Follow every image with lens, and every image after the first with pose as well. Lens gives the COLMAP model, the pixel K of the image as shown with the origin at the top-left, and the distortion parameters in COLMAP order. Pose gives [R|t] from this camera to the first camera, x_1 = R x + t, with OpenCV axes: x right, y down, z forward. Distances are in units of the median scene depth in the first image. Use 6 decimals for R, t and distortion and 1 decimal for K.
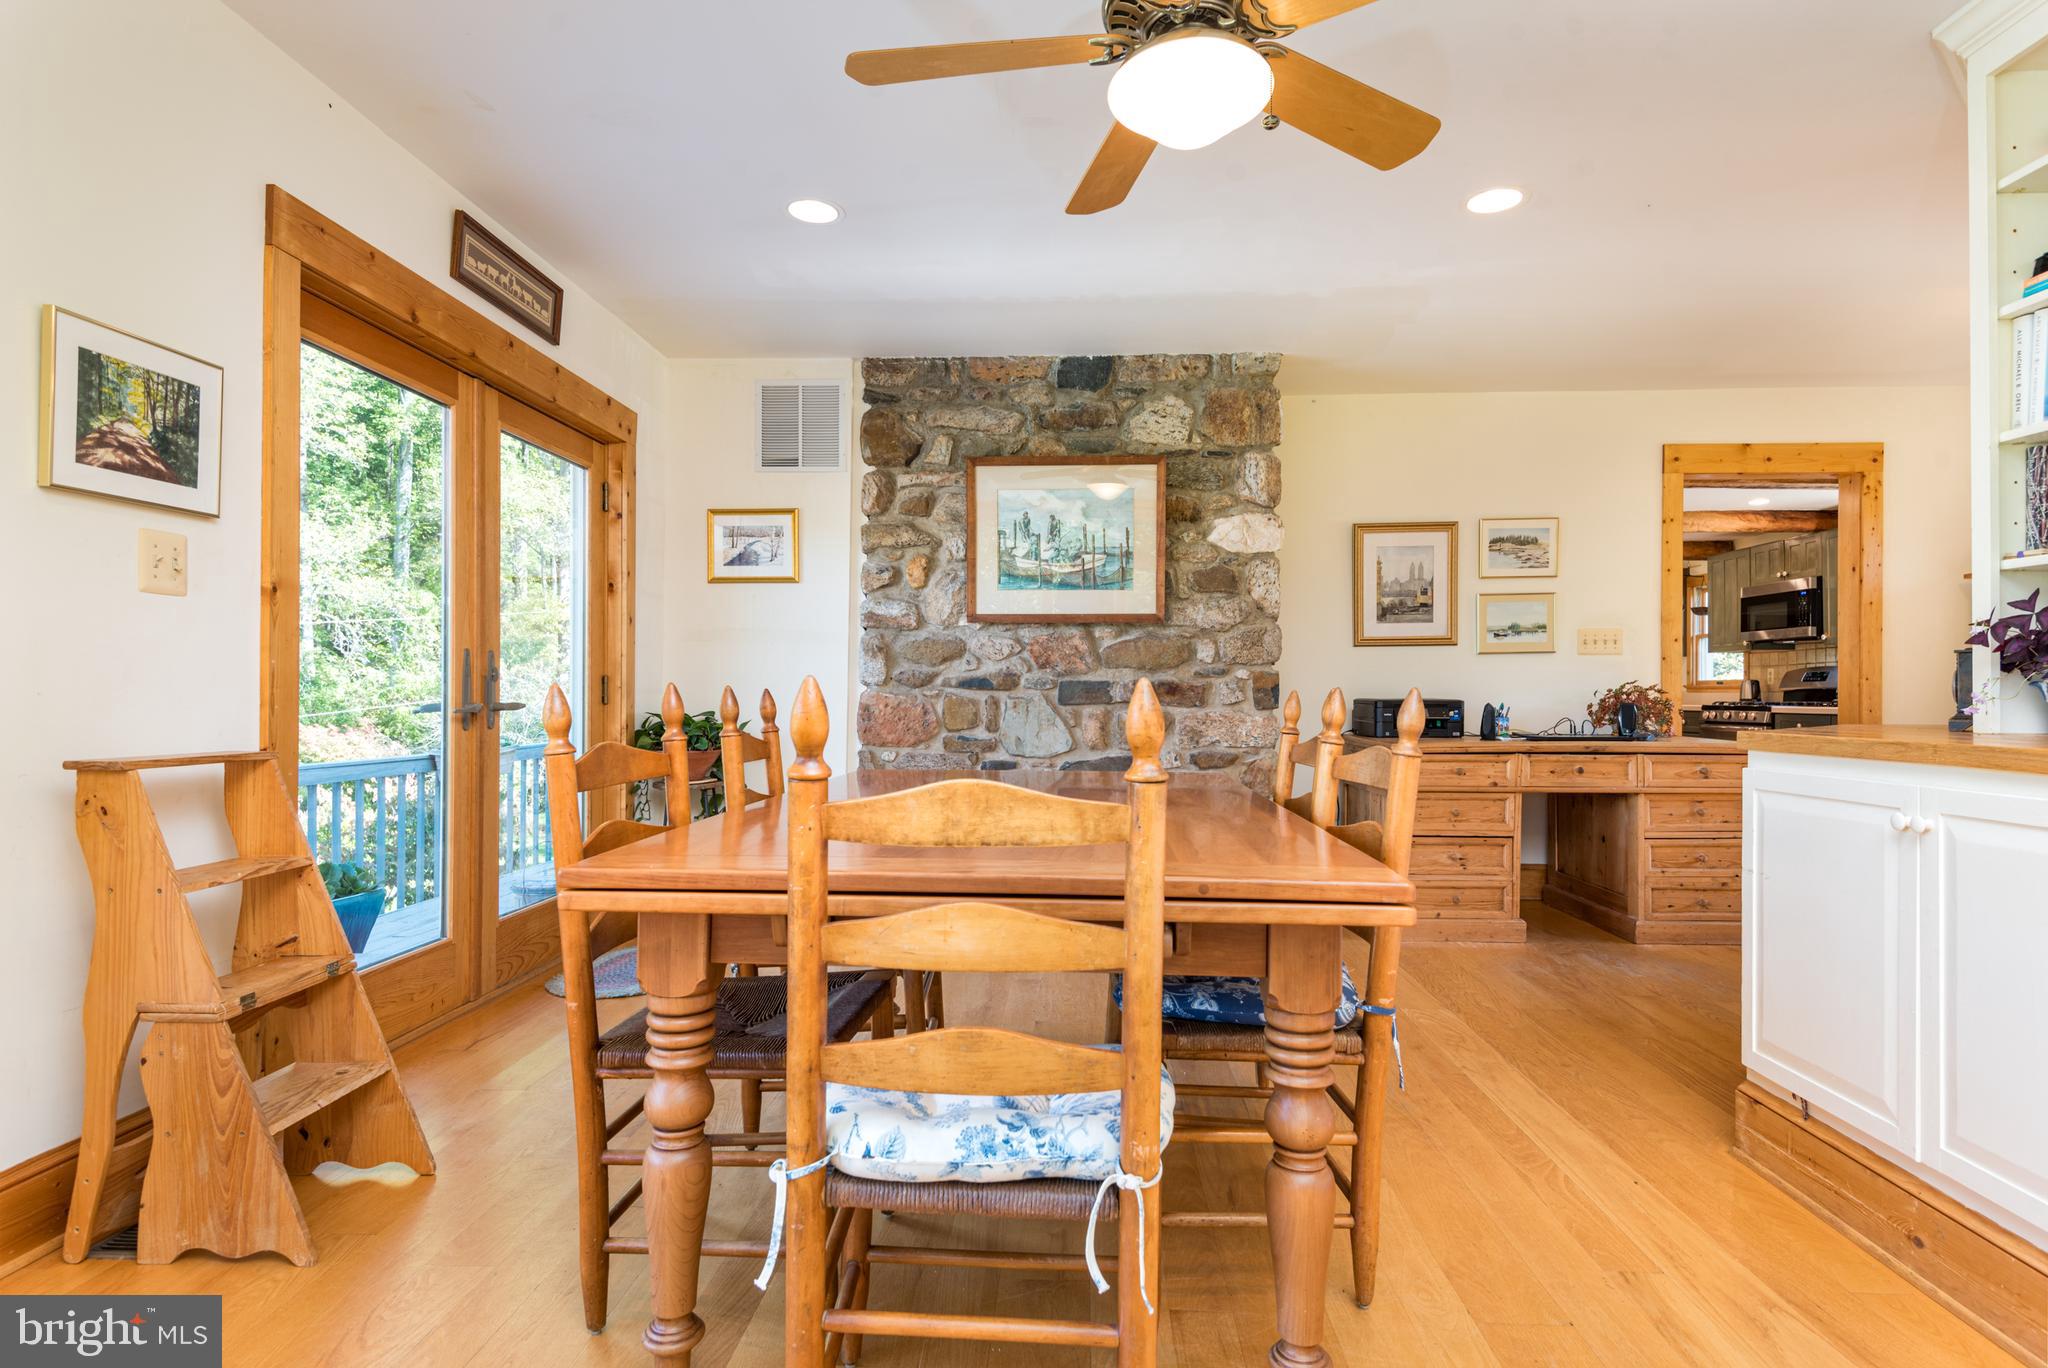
lens RADIAL K [[1088.3, 0, 1036.5], [0, 1088.3, 688.2], [0, 0, 1]] dist [0.004394, -0.000009]
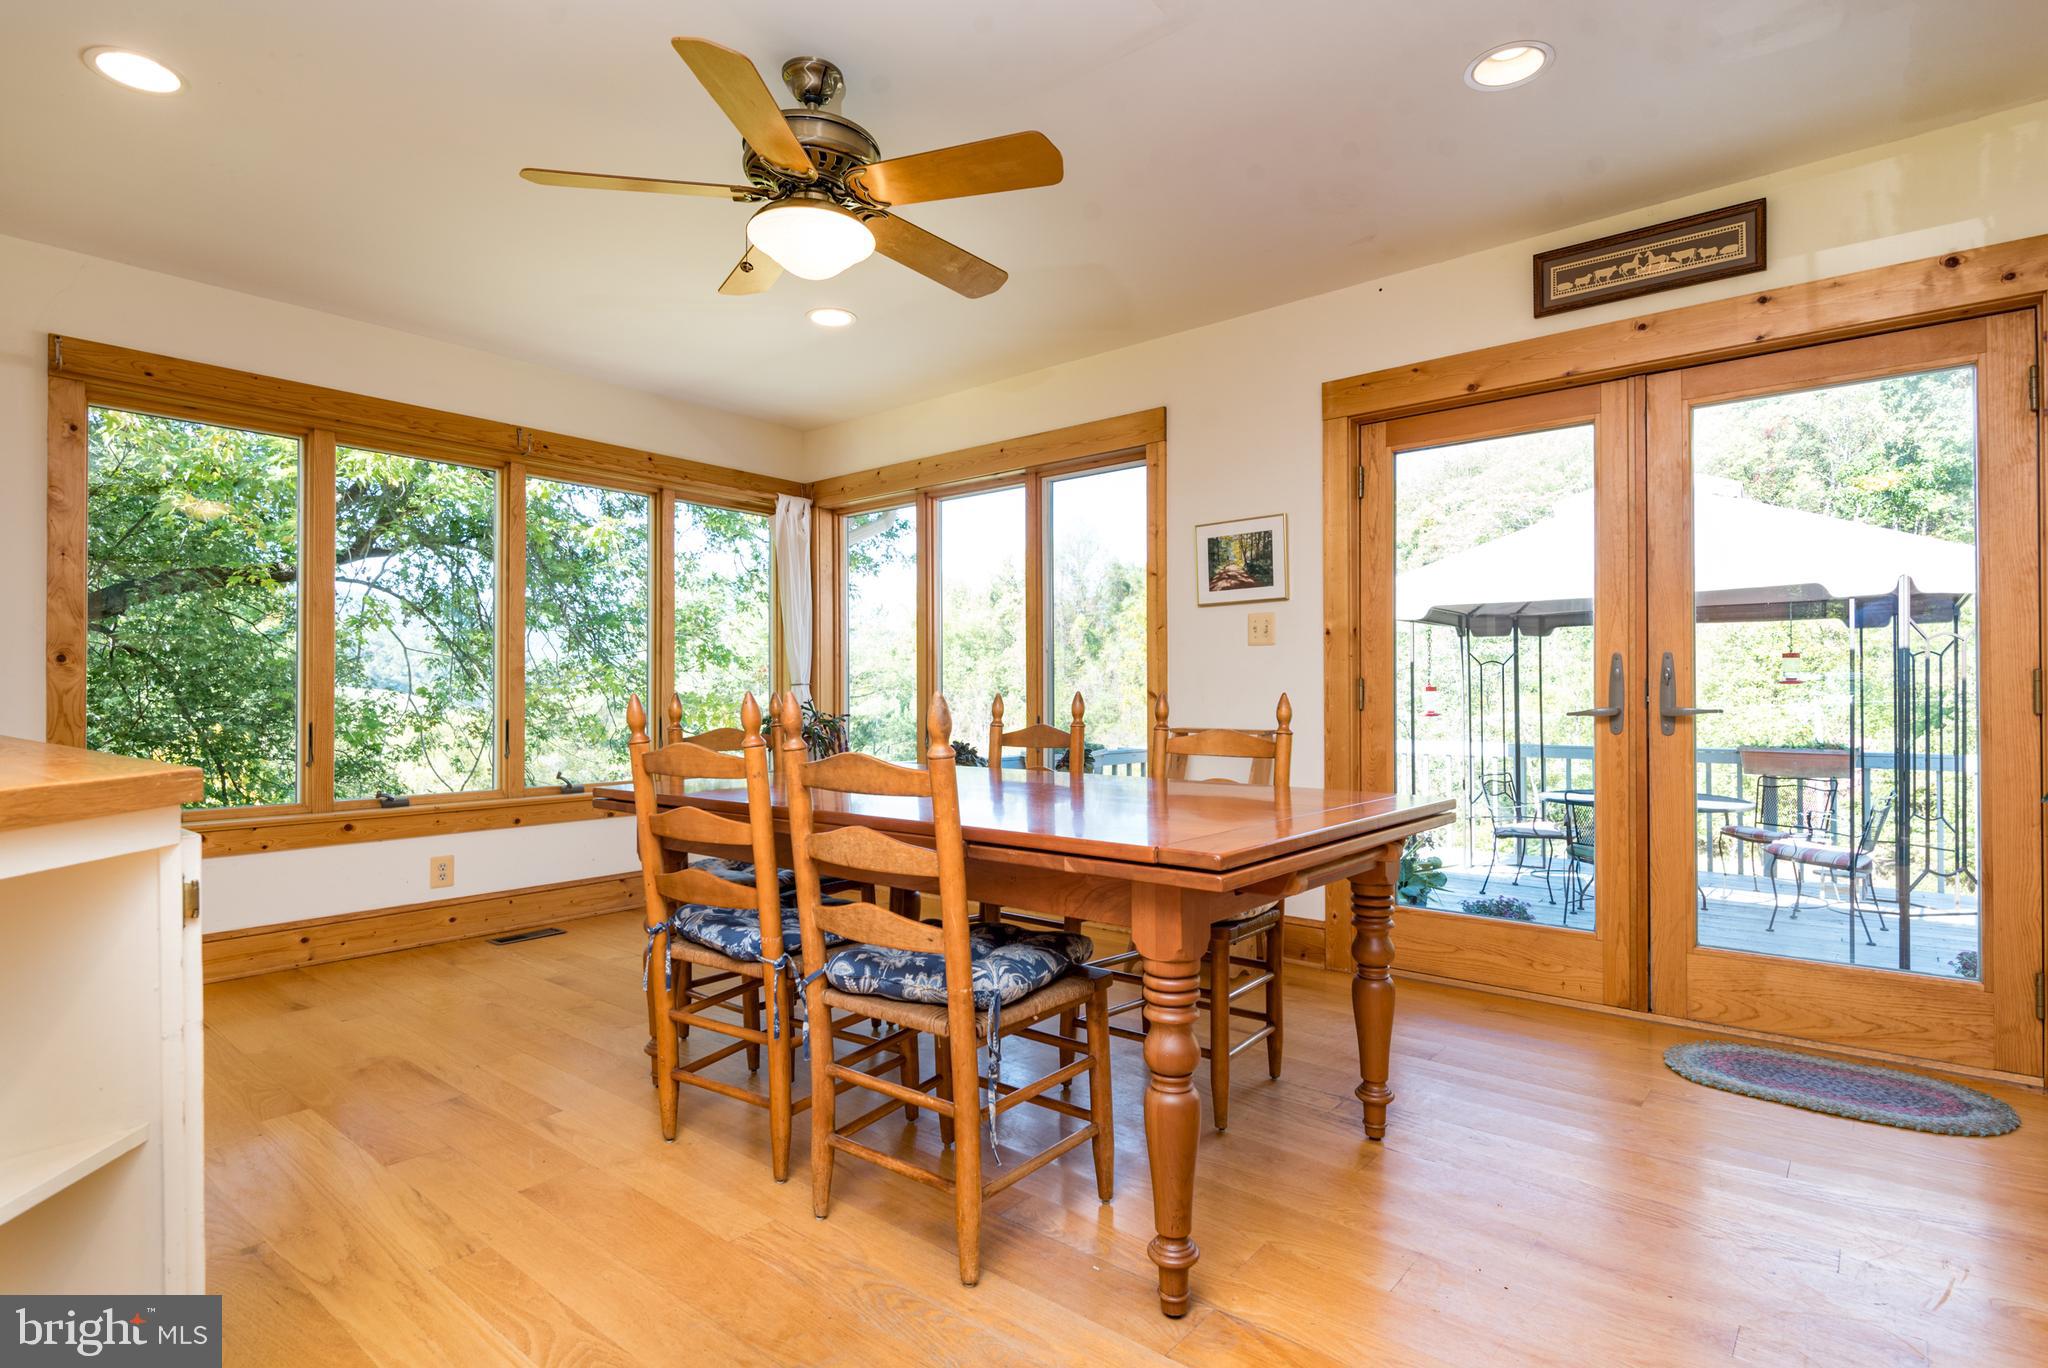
lens RADIAL K [[1020.0, 0, 1031.6], [0, 1020.0, 698.6], [0, 0, 1]] dist [0.013413, -0.000591]
pose [[-0.605334, 0.003289, -0.795965, 0.767885], [0.006988, 0.999975, -0.001182, 0.005155], [0.795941, -0.006278, -0.605341, 1.565730]]
